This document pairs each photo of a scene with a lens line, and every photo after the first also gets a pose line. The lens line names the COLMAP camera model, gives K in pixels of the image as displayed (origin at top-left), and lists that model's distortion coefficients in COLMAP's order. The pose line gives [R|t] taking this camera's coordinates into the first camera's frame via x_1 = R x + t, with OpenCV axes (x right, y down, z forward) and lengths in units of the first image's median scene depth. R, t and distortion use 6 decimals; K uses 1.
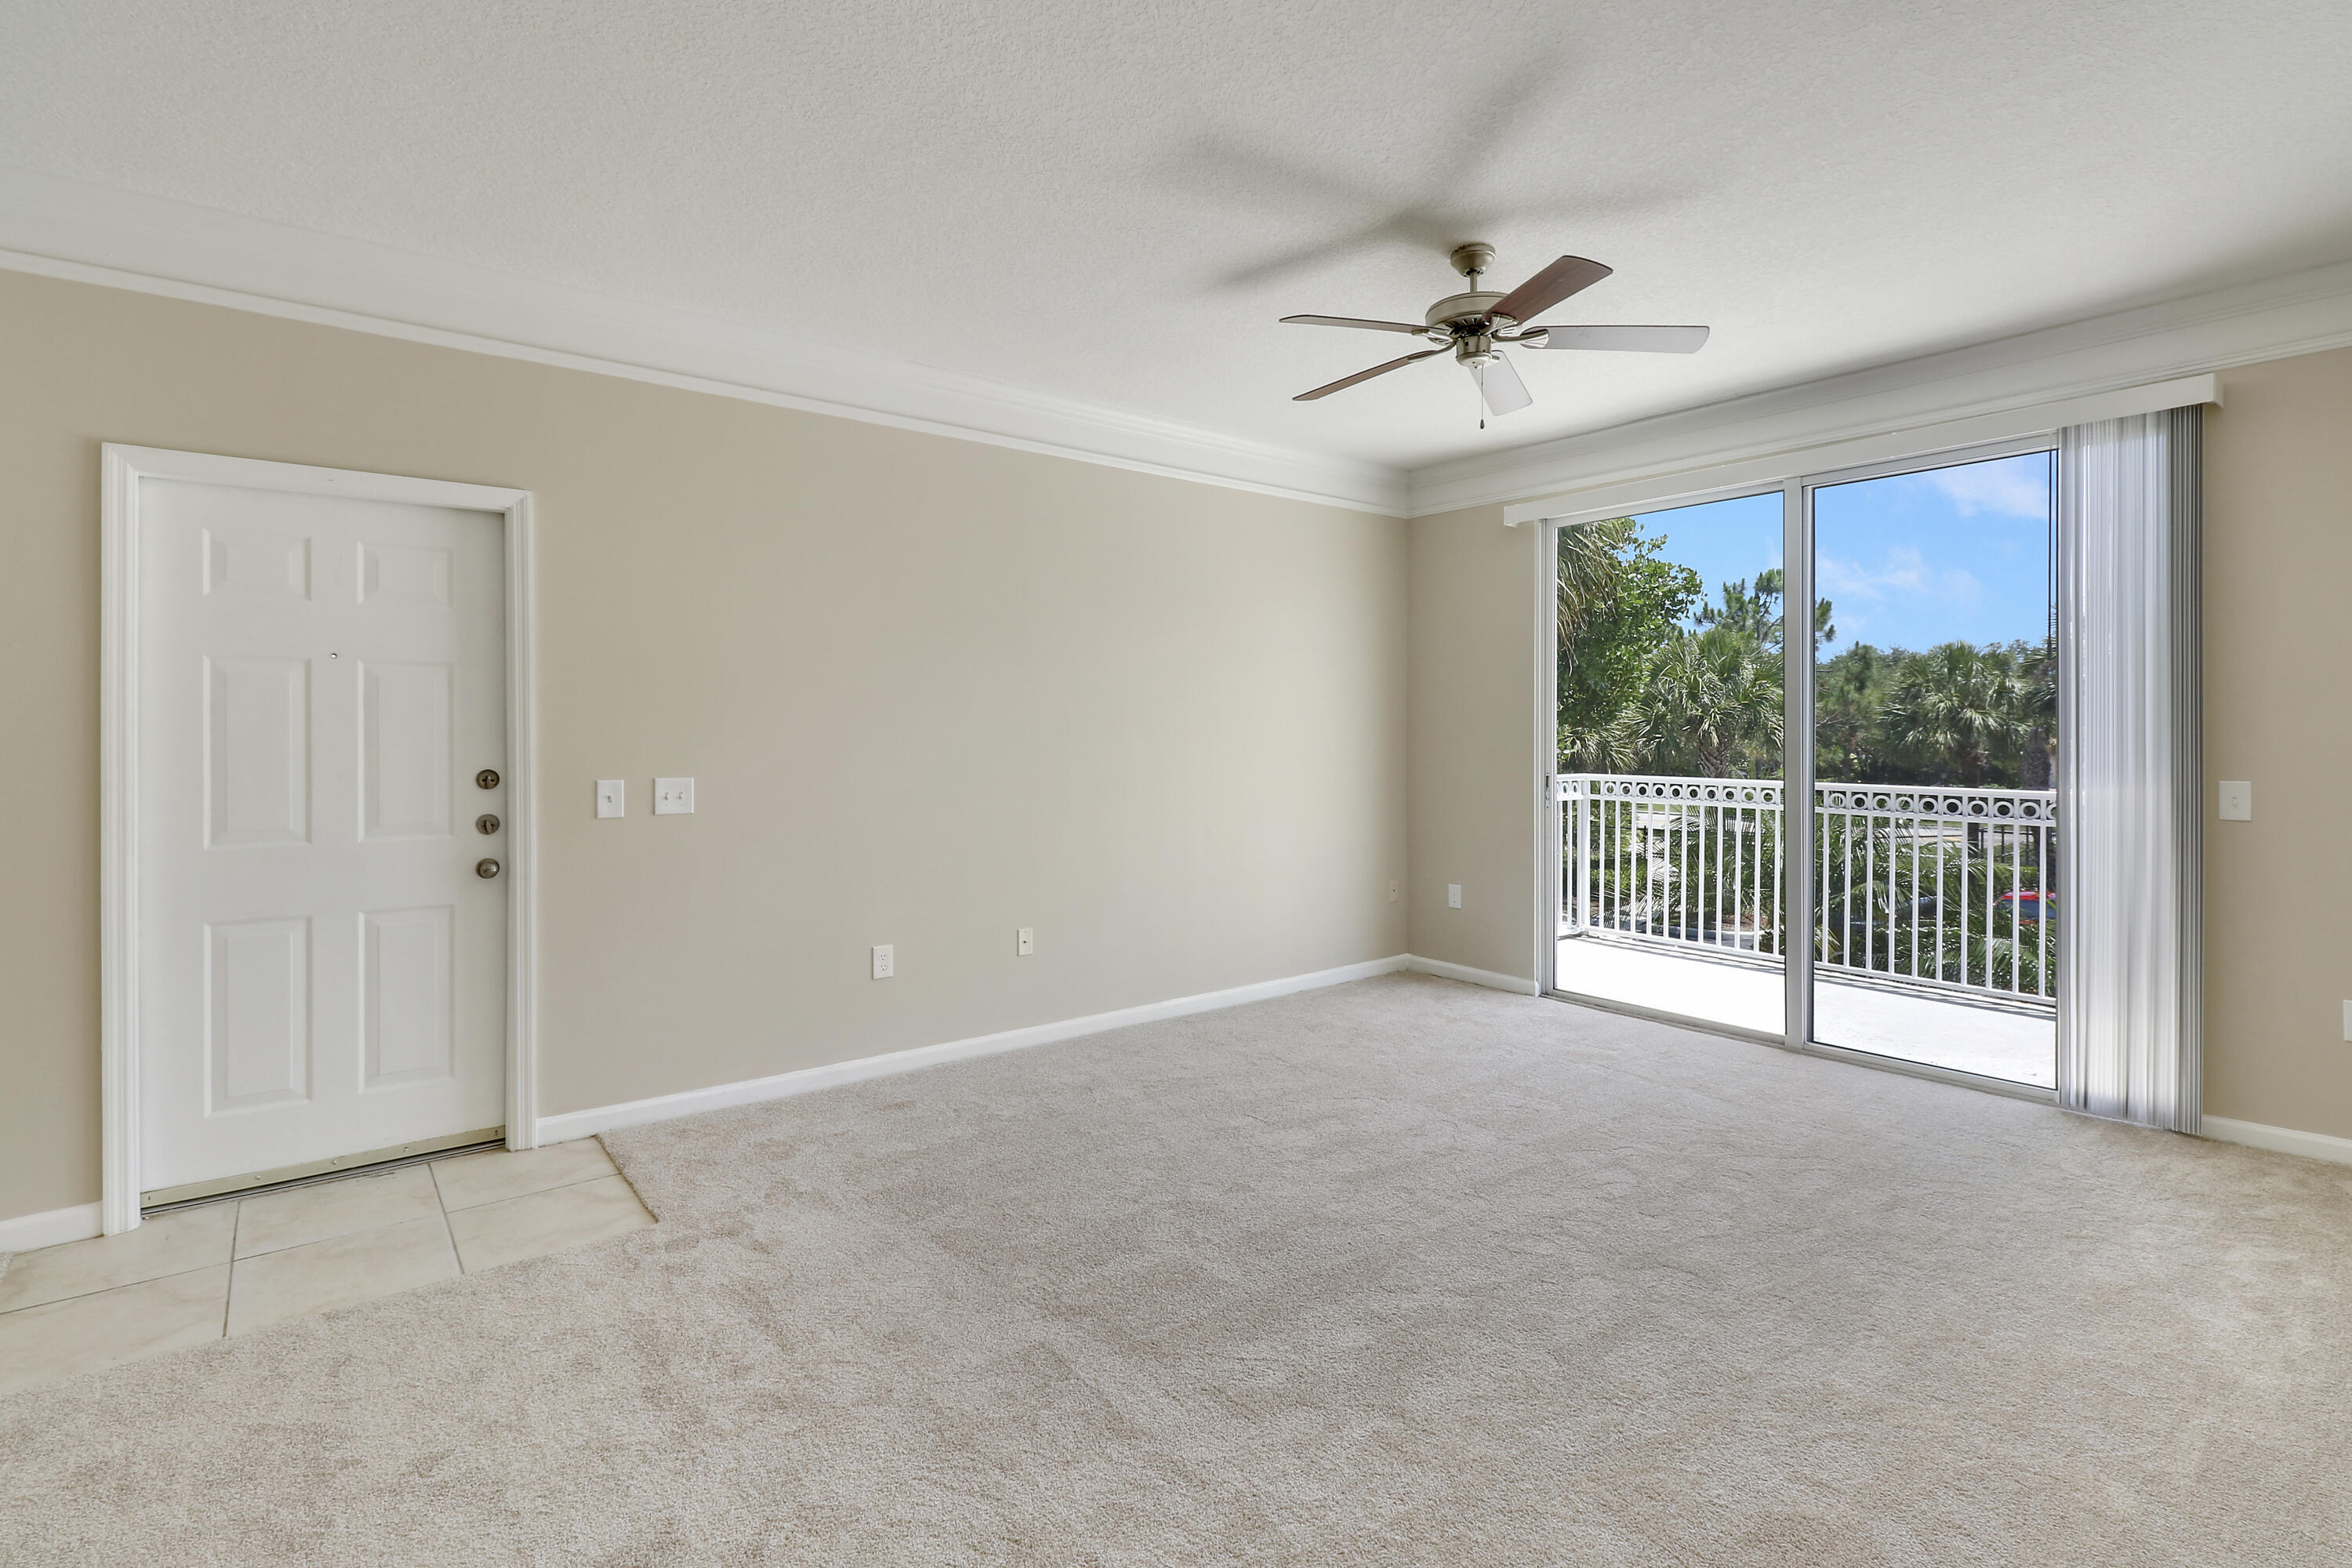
lens RADIAL K [[1106.5, 0, 1166.6], [0, 1106.5, 738.3], [0, 0, 1]] dist [0.002720, -0.011173]
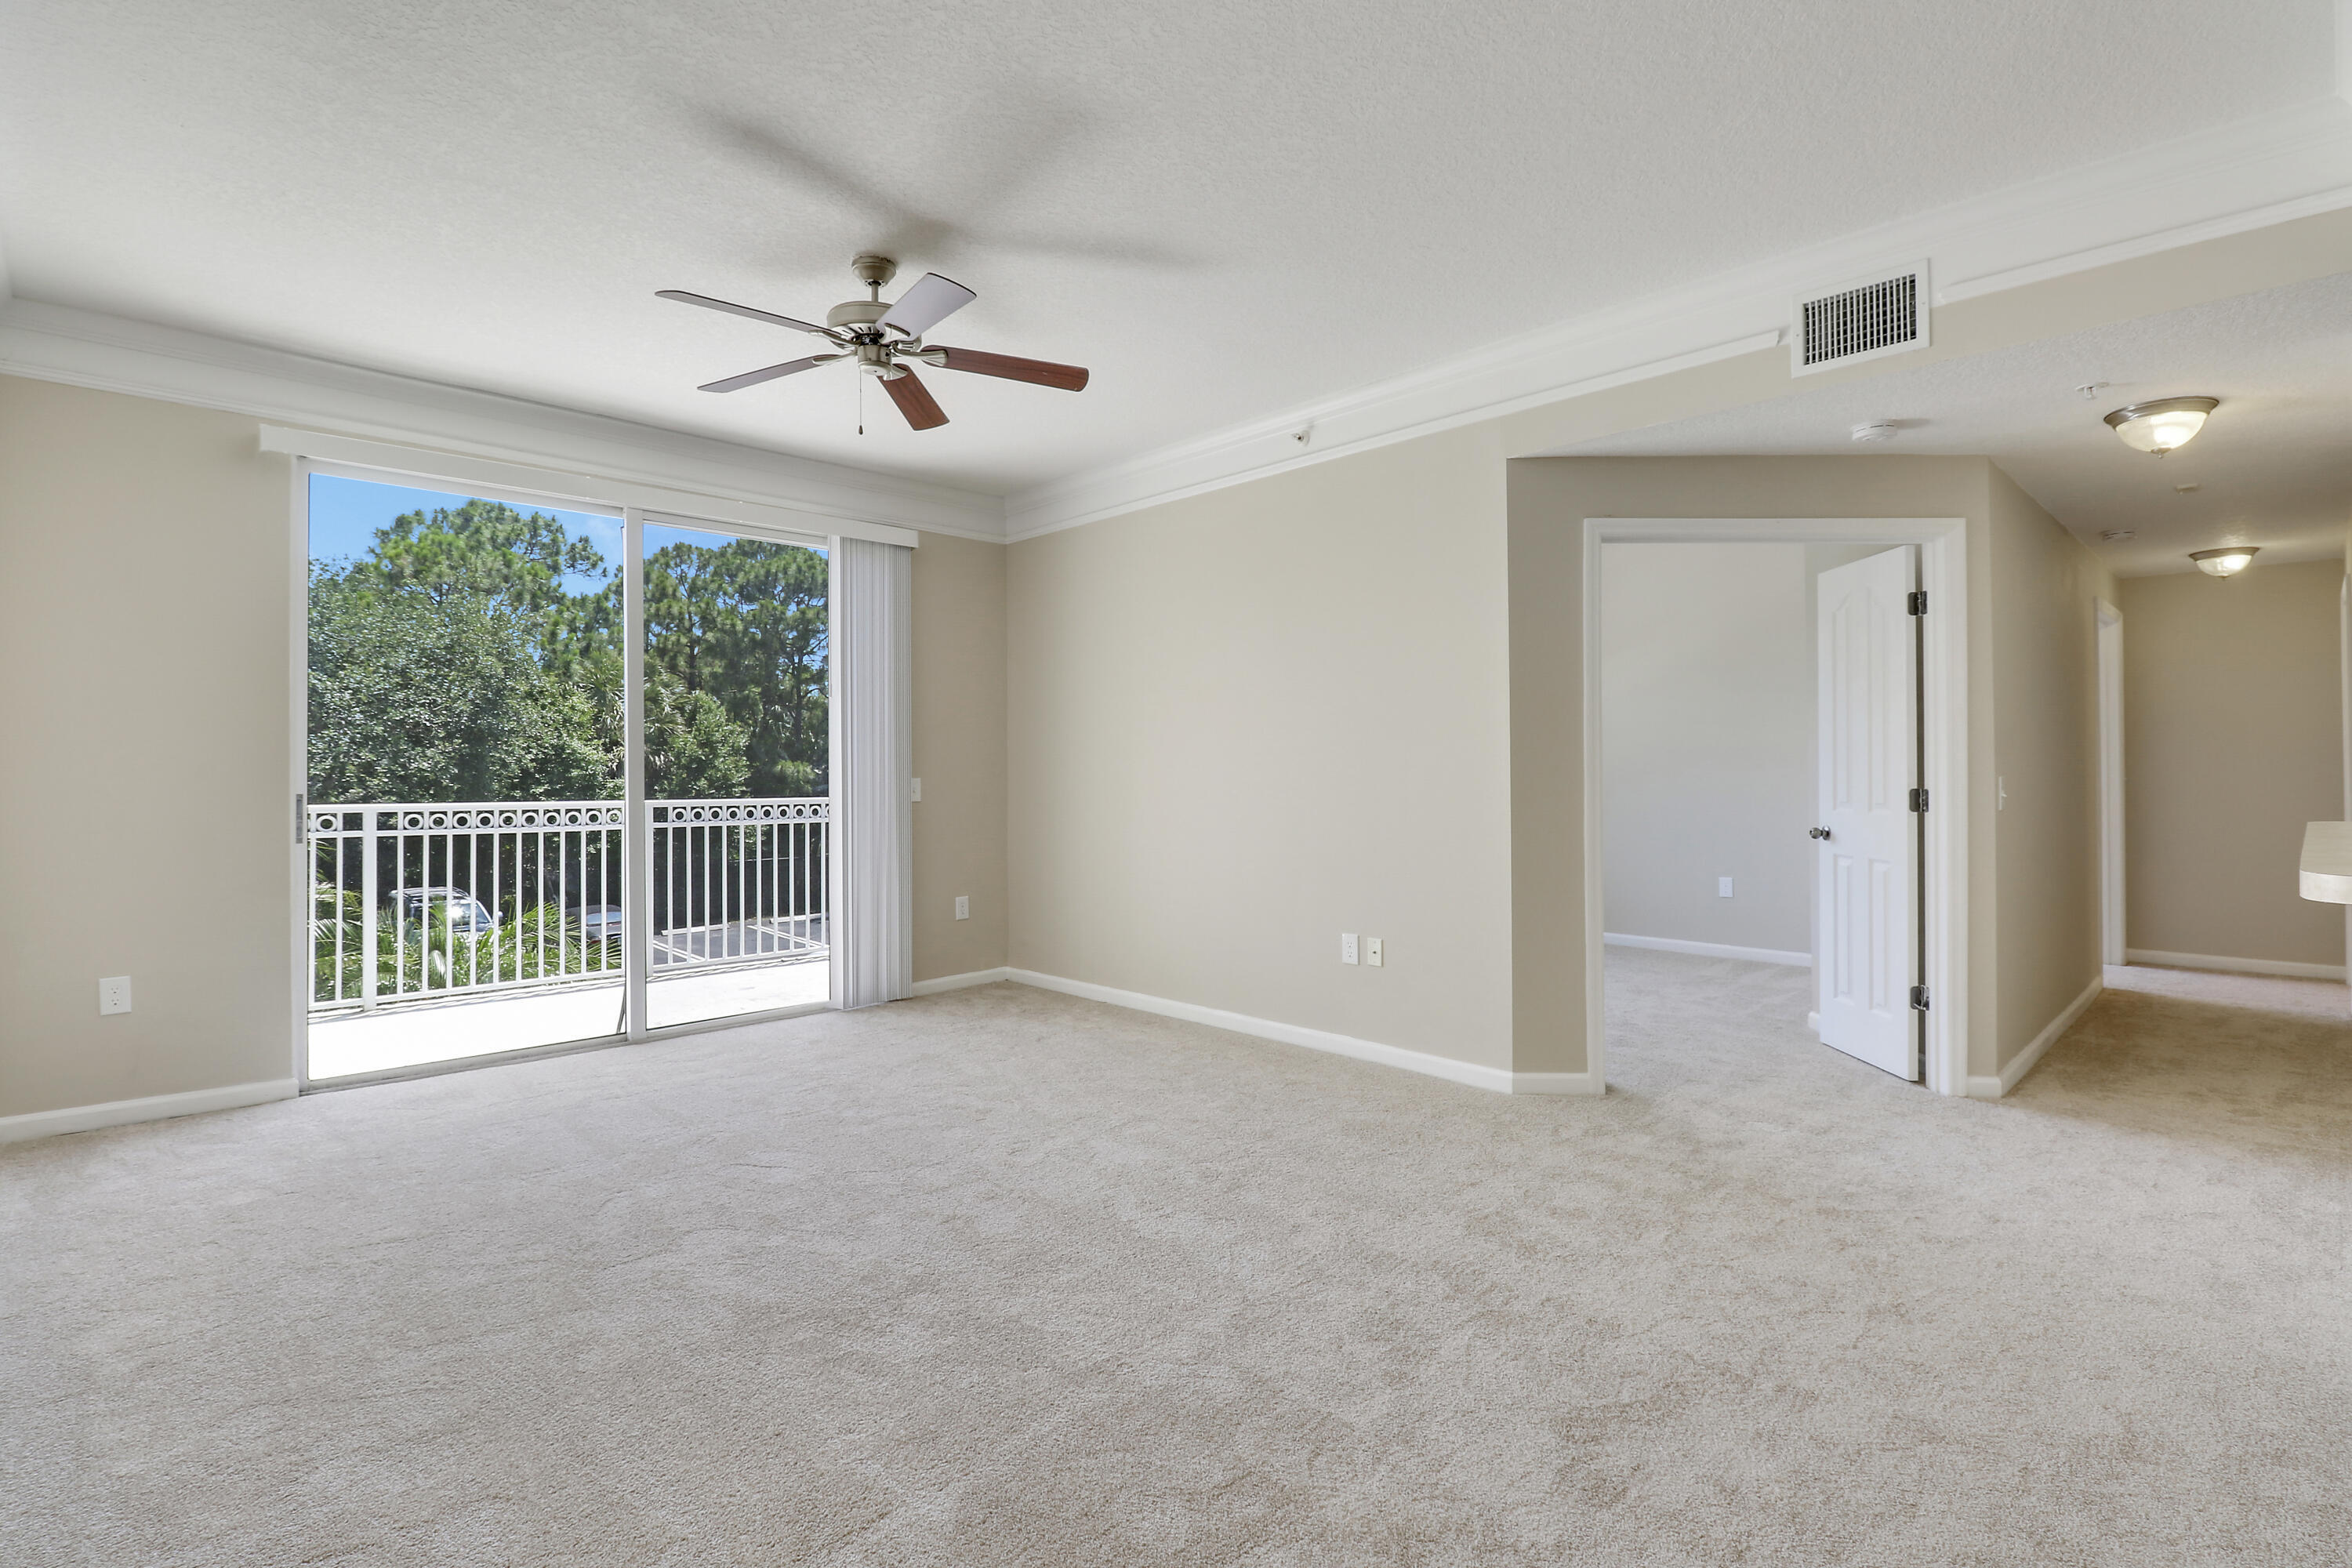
lens RADIAL K [[1106.5, 0, 1153.3], [0, 1106.5, 756.8], [0, 0, 1]] dist [0.002720, -0.011173]
pose [[-0.088747, 0.014492, 0.995949, -0.726120], [0.008815, 0.999866, -0.013764, 0.033166], [-0.996015, 0.007558, -0.088863, 0.790754]]
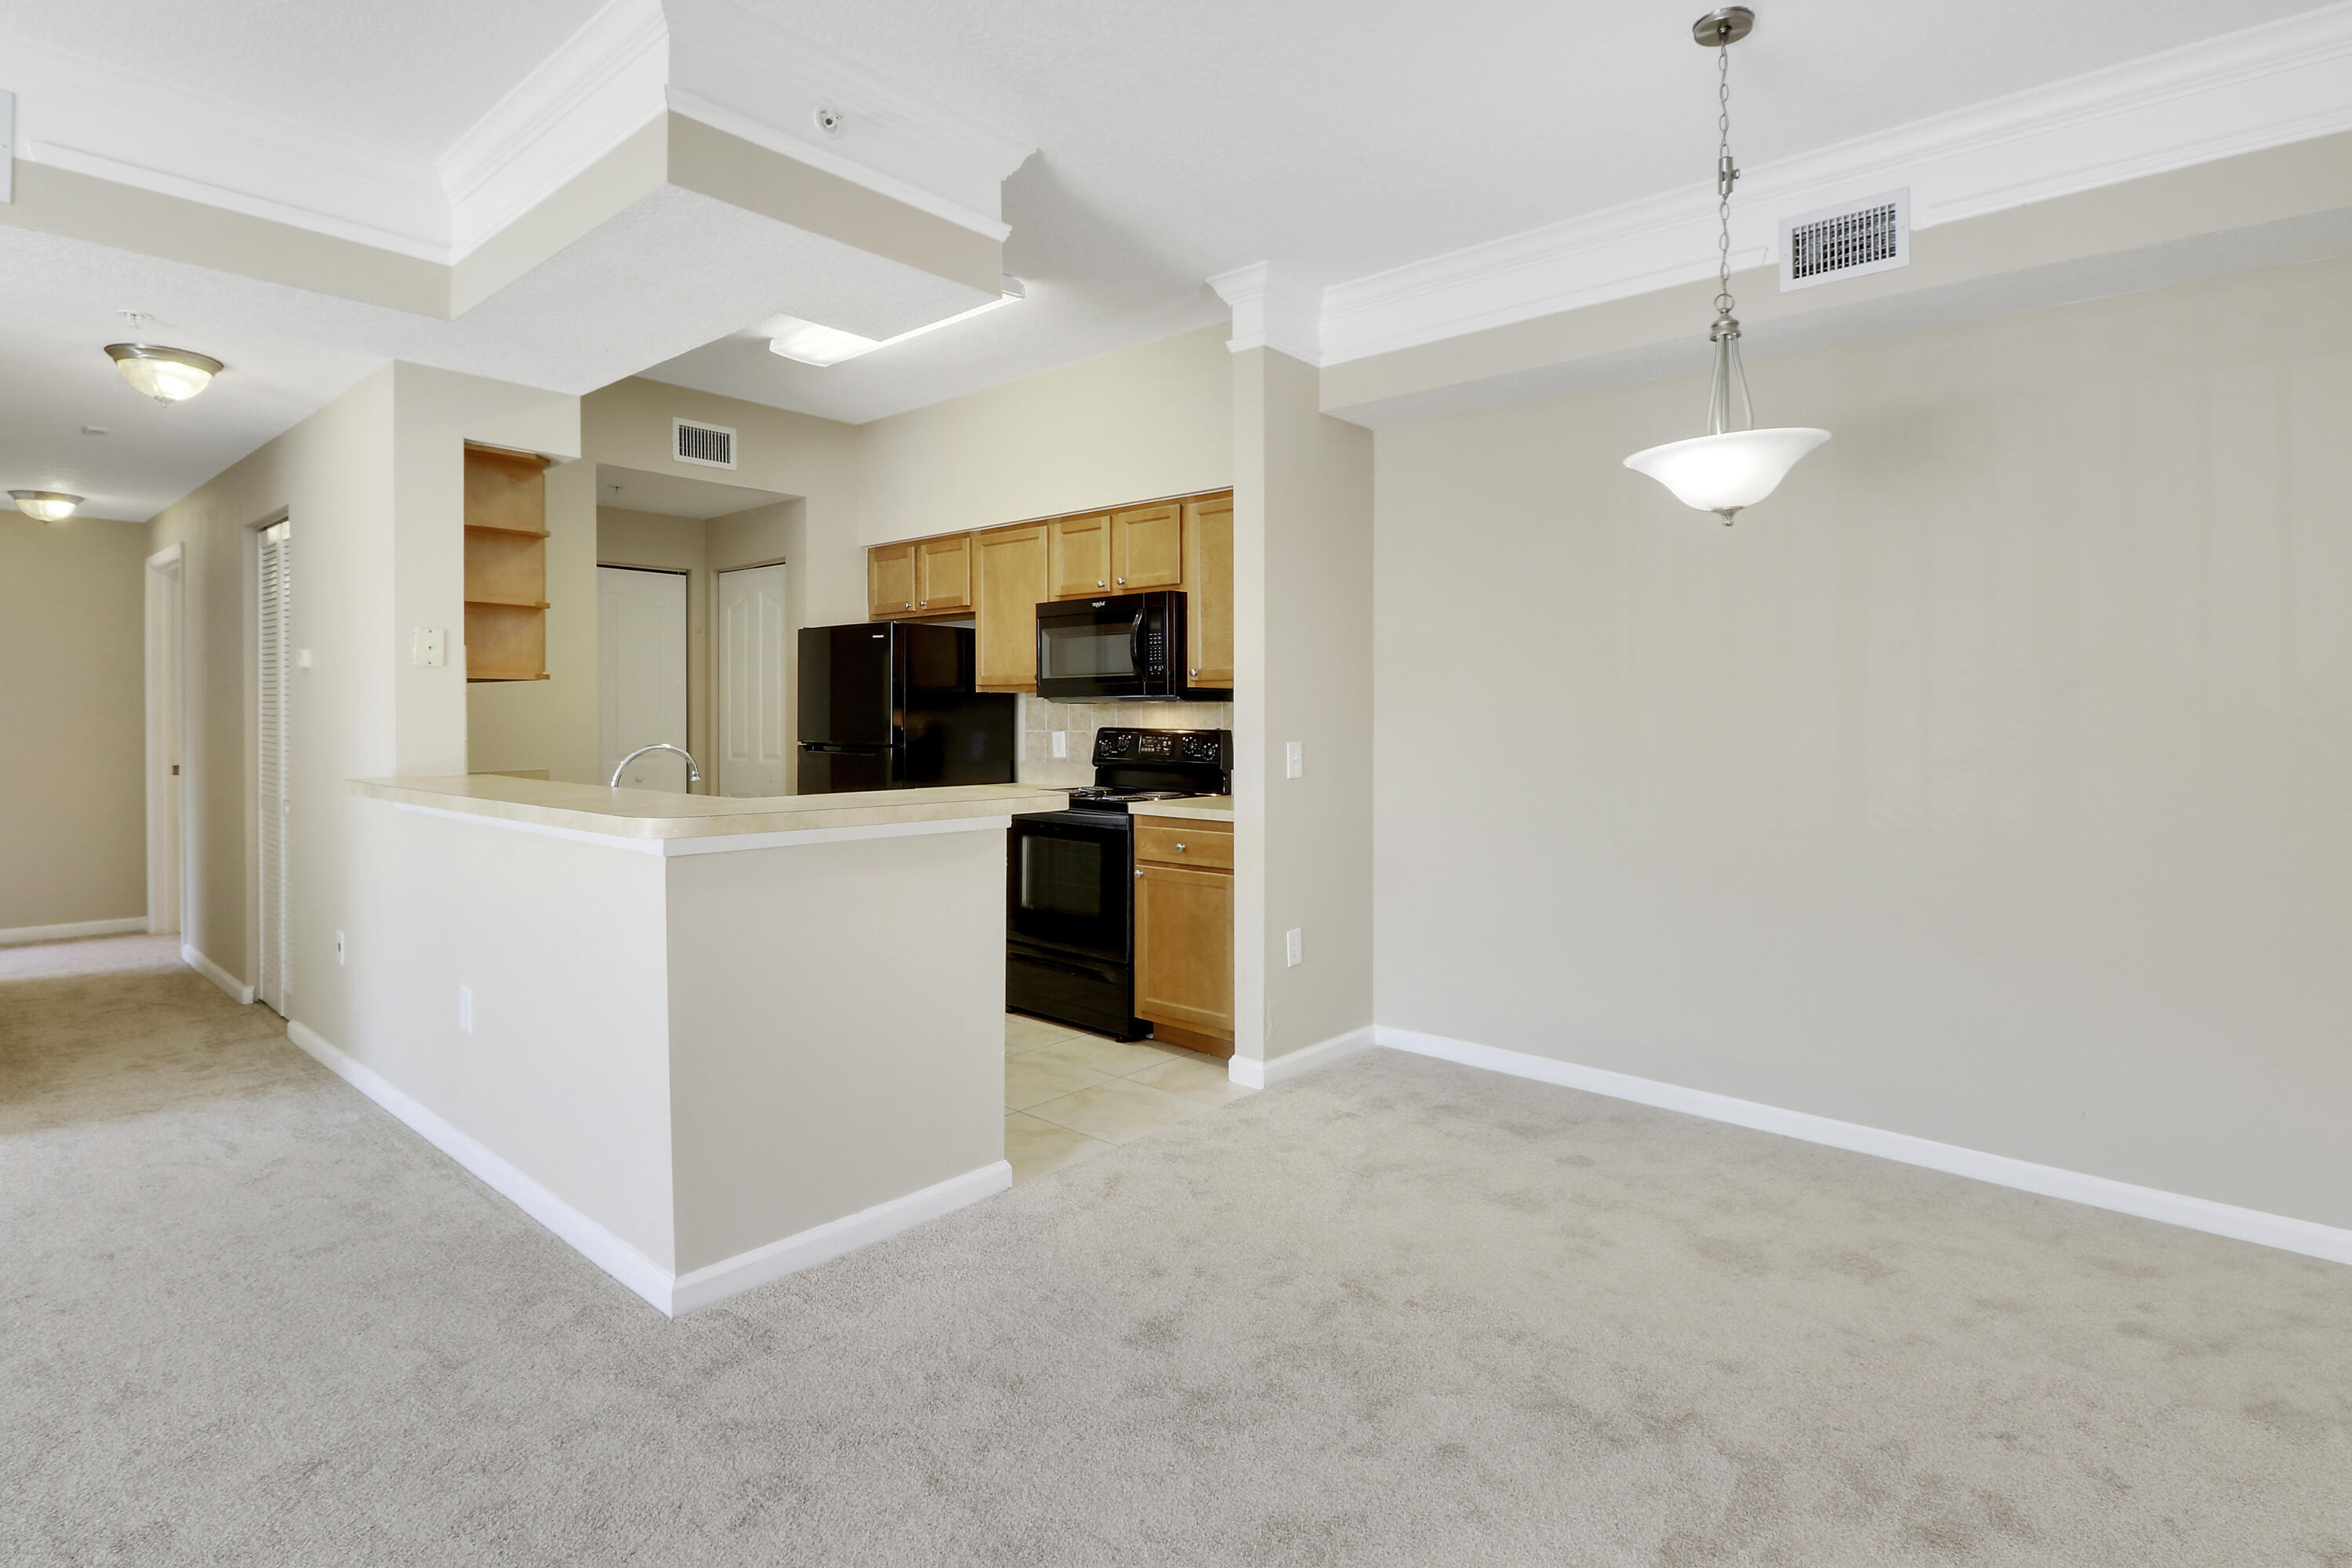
lens RADIAL K [[1169.4, 0, 1204.0], [0, 1169.4, 723.8], [0, 0, 1]] dist [-0.006151, -0.010108]
pose [[-0.980731, -0.001636, -0.195358, -0.498920], [-0.003133, 0.999968, 0.007357, 0.021731], [0.195339, 0.007827, -0.980704, 0.958040]]
